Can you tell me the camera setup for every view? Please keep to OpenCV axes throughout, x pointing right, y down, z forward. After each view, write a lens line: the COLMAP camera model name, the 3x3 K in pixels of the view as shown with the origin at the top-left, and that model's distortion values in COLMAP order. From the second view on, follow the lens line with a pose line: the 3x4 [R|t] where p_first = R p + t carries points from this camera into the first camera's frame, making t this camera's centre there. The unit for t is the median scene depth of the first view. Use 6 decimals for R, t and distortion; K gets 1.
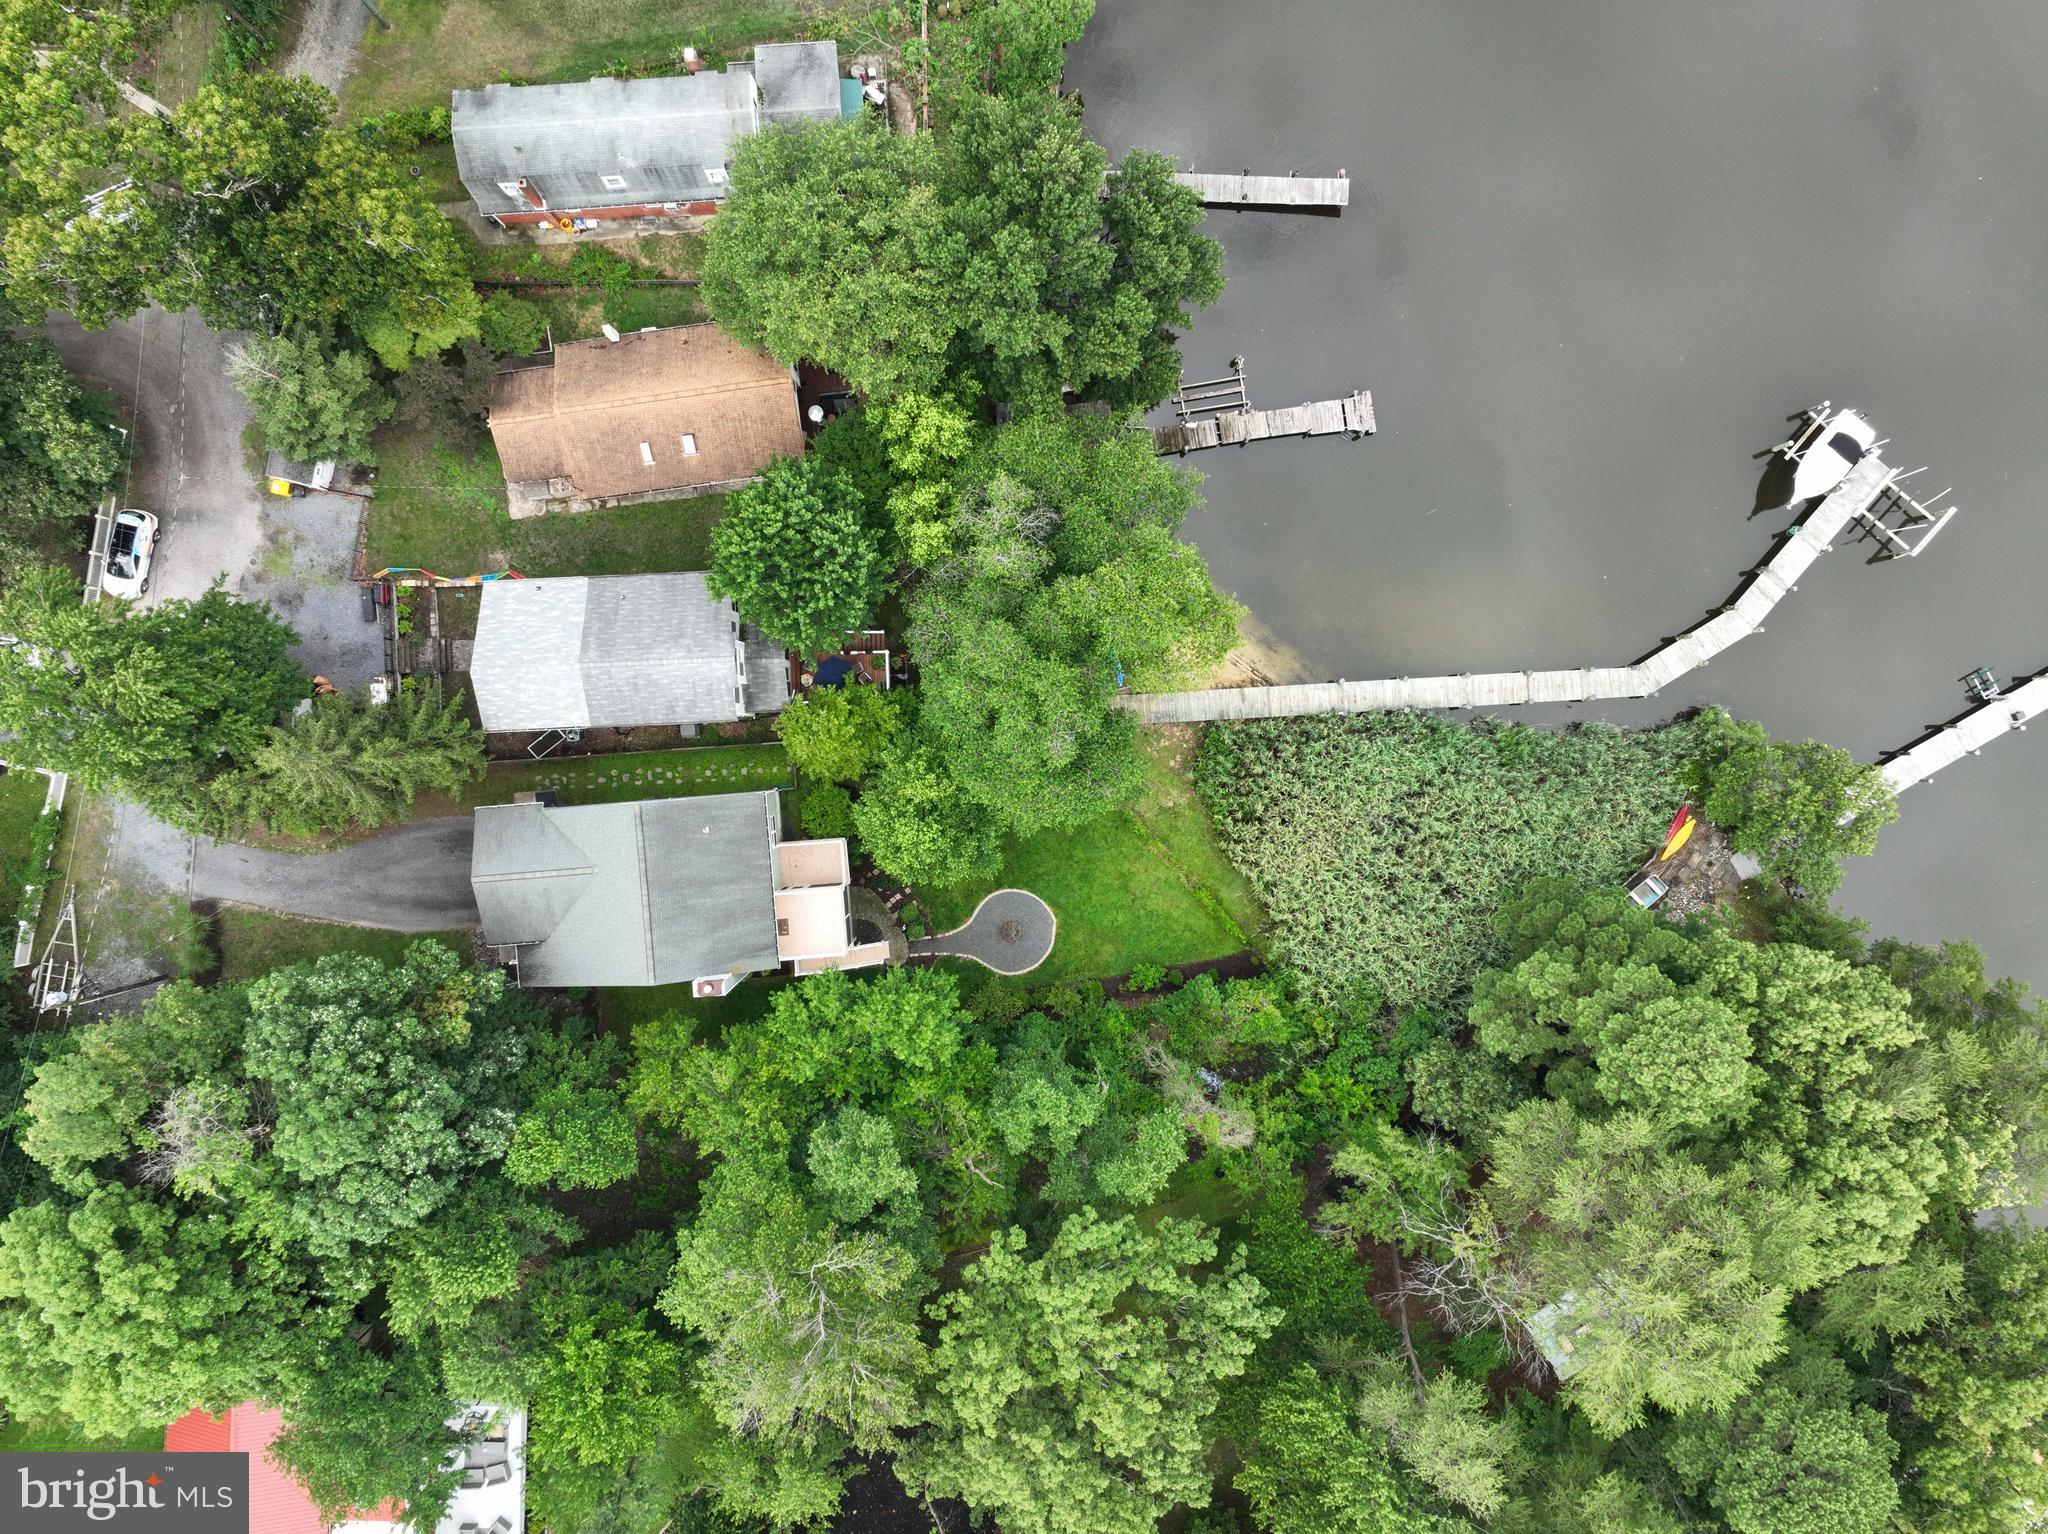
lens RADIAL K [[1471.1, 0, 1026.1], [0, 1471.1, 776.6], [0, 0, 1]] dist [-0.008733, 0.030001]
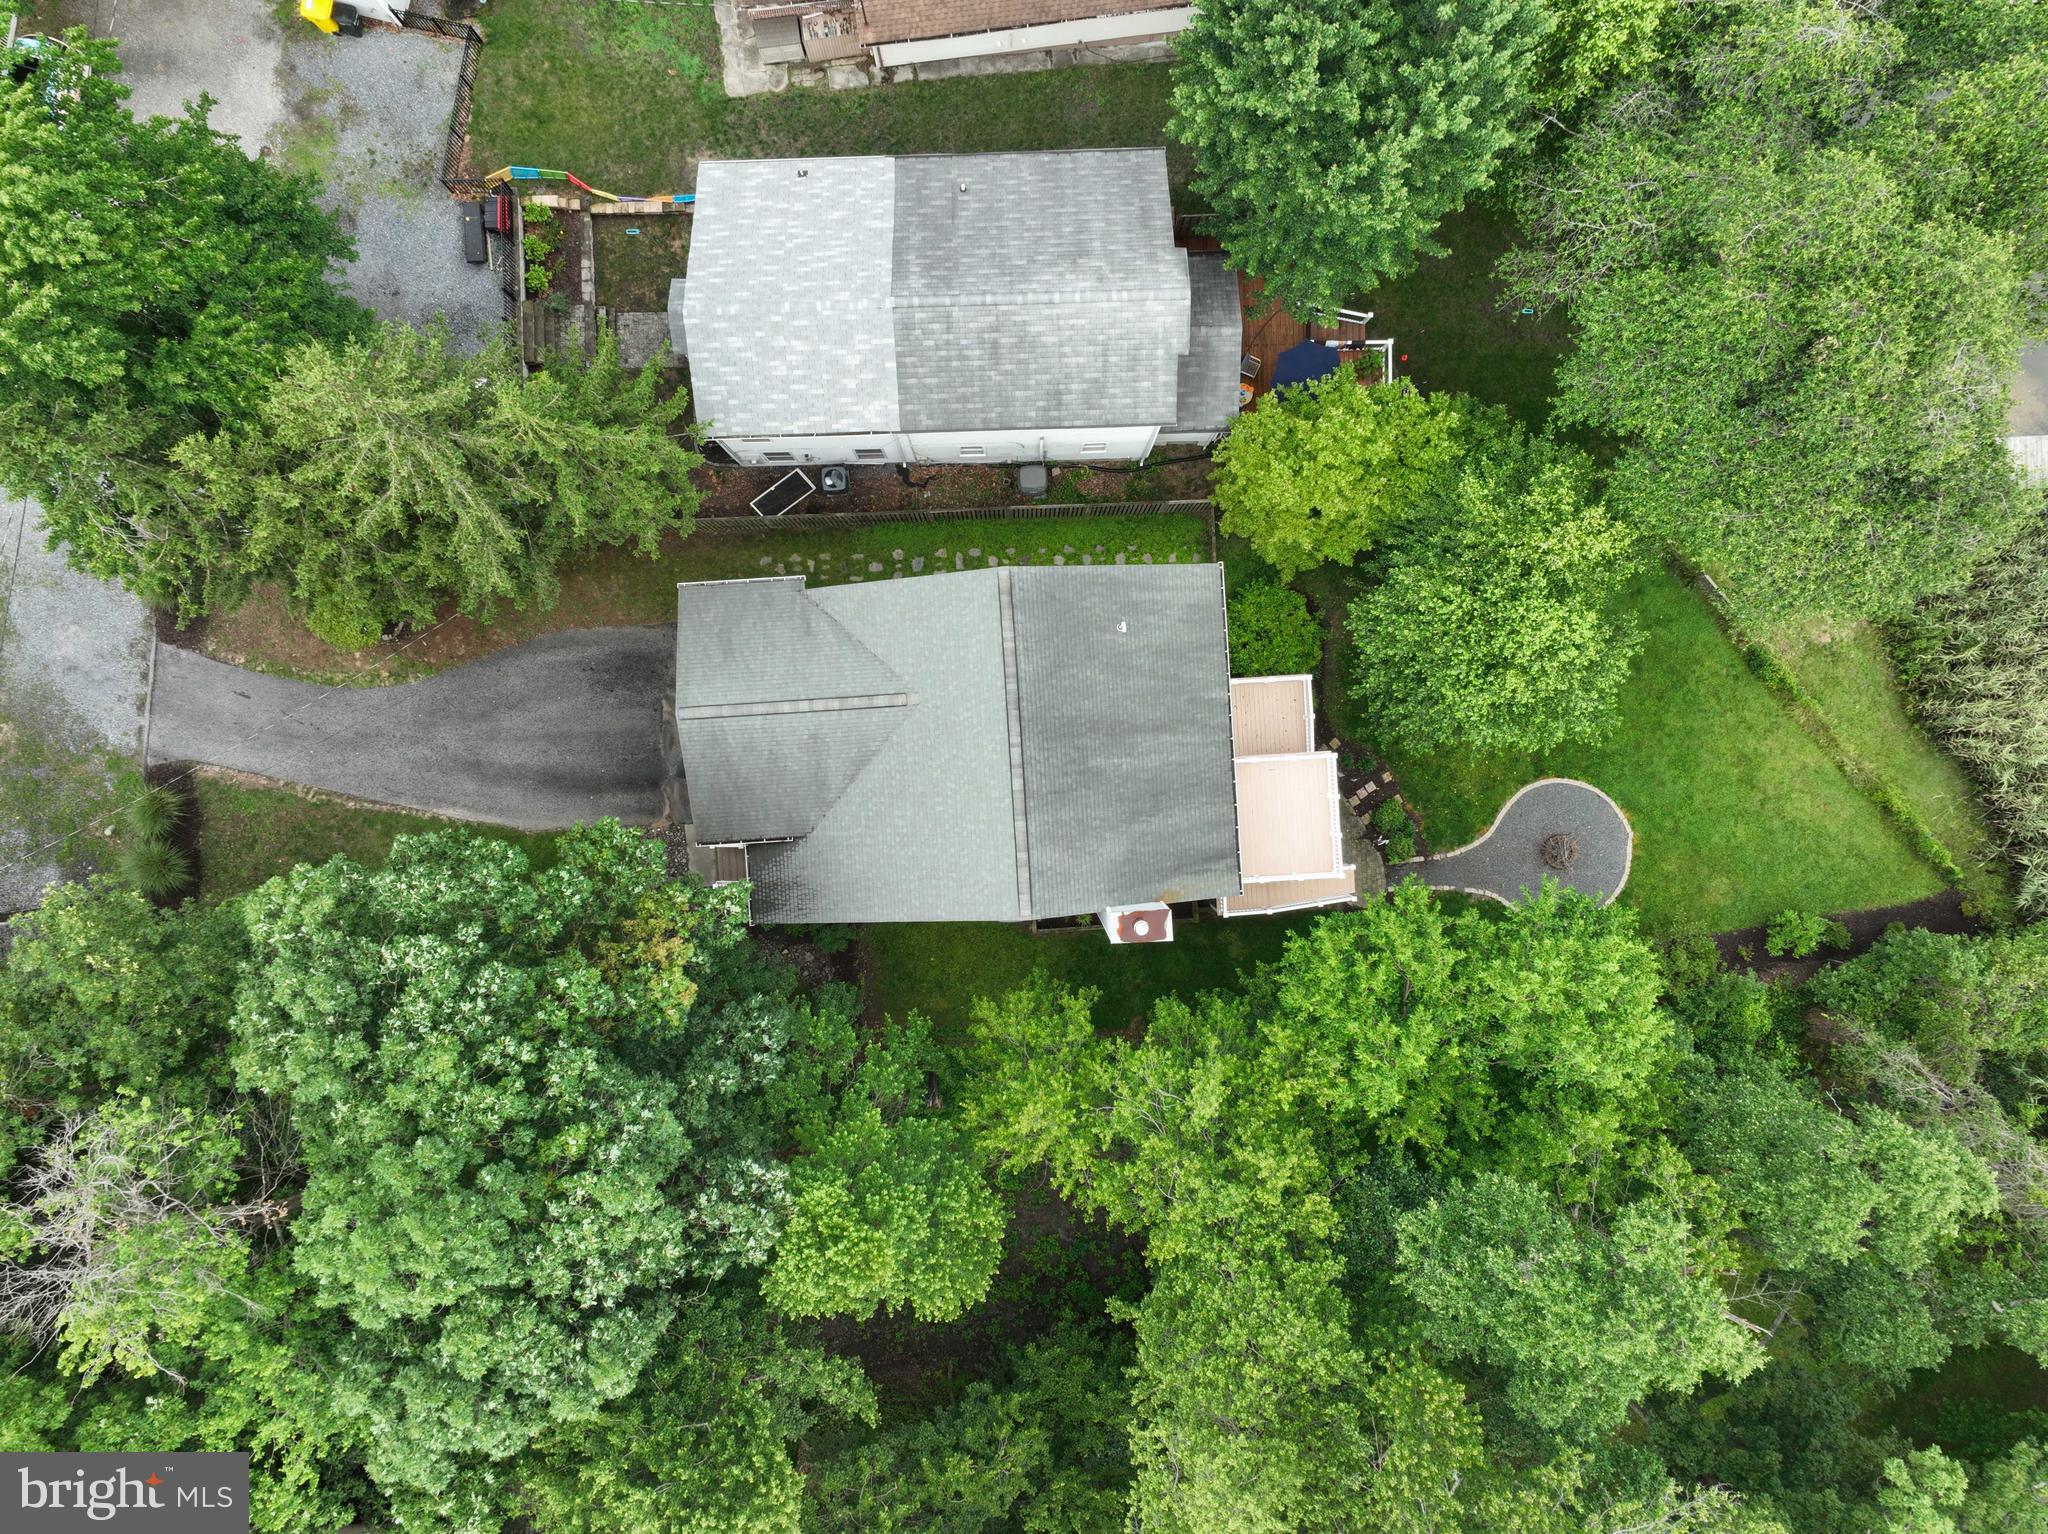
lens RADIAL K [[1471.1, 0, 1026.1], [0, 1471.1, 776.6], [0, 0, 1]] dist [-0.008733, 0.030001]
pose [[0.999888, 0.014675, -0.003096, -0.278406], [-0.014684, 0.999888, -0.003053, 0.102392], [0.003051, 0.003098, 0.999991, 0.531159]]
